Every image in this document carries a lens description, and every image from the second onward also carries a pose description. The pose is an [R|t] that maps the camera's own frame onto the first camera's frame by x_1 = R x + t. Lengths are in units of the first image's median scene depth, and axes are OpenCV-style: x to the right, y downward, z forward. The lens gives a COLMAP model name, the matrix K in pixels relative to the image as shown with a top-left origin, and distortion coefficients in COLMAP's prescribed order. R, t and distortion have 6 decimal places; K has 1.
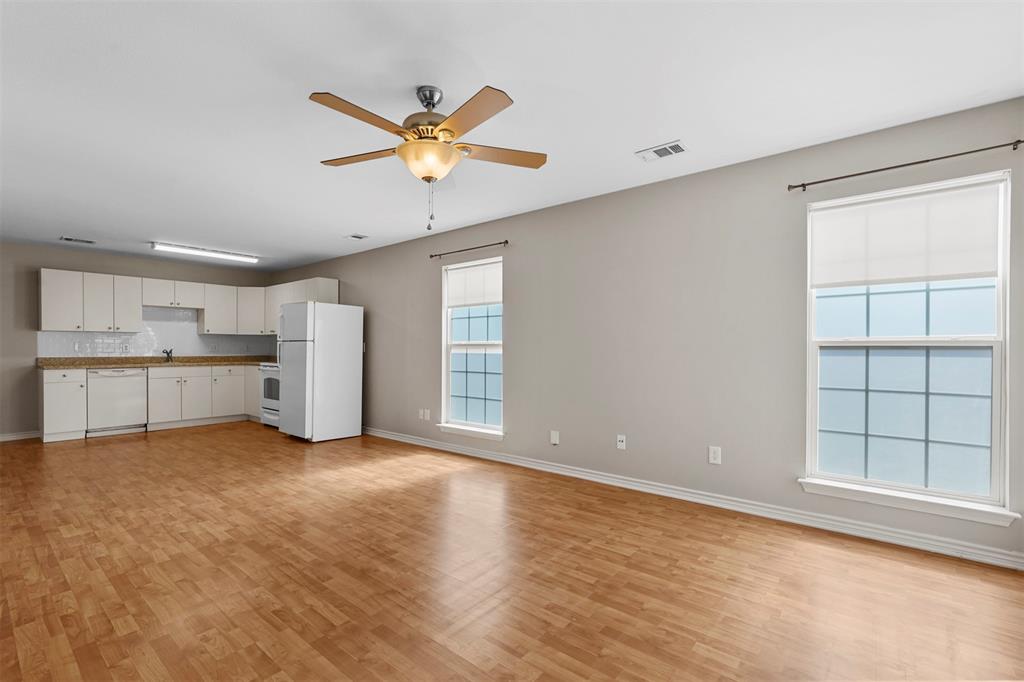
lens RADIAL K [[454.0, 0, 512.8], [0, 454.0, 355.3], [0, 0, 1]] dist [-0.011534, 0.004815]
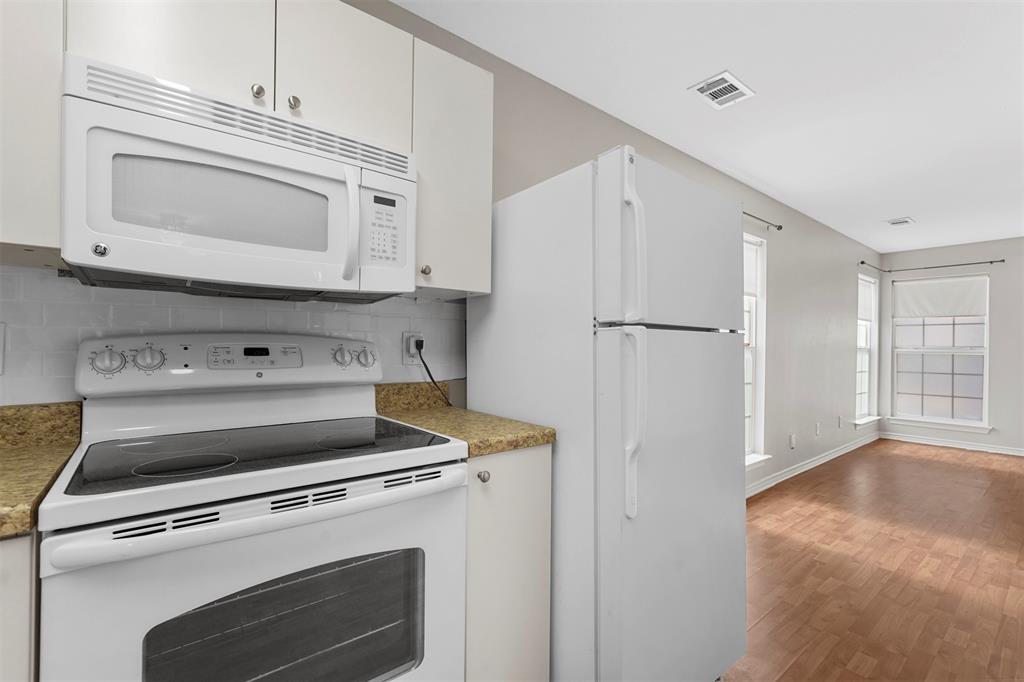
lens RADIAL K [[454.0, 0, 503.1], [0, 454.0, 343.9], [0, 0, 1]] dist [-0.011534, 0.004815]
pose [[0.216913, 0.002156, 0.976189, -1.502738], [0.001992, 0.999995, -0.002652, -0.045577], [-0.976189, 0.002520, 0.216907, 2.071482]]
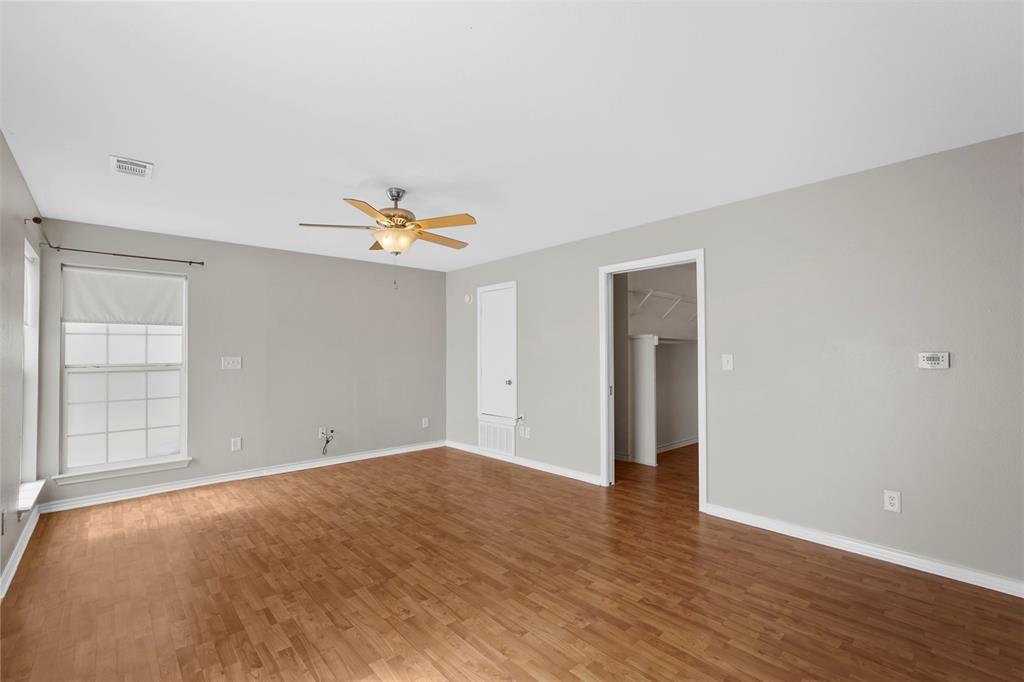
lens RADIAL K [[454.0, 0, 515.2], [0, 454.0, 344.7], [0, 0, 1]] dist [-0.011534, 0.004815]
pose [[-0.989023, 0.008064, 0.147541, -0.614185], [0.007416, 0.999960, -0.004942, -0.081099], [-0.147575, -0.003794, -0.989044, 1.899485]]
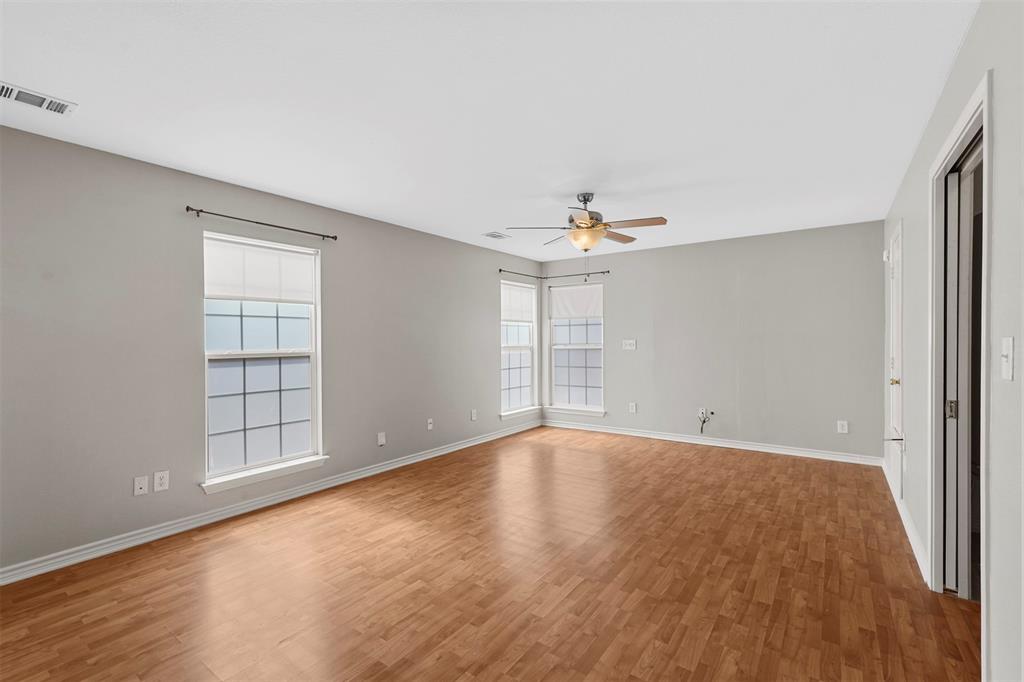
lens RADIAL K [[454.0, 0, 505.0], [0, 454.0, 343.8], [0, 0, 1]] dist [-0.011534, 0.004815]
pose [[-0.052178, -0.008946, 0.998598, -1.444694], [0.020399, 0.999742, 0.010022, -0.067148], [-0.998429, 0.020893, -0.051982, 1.123861]]
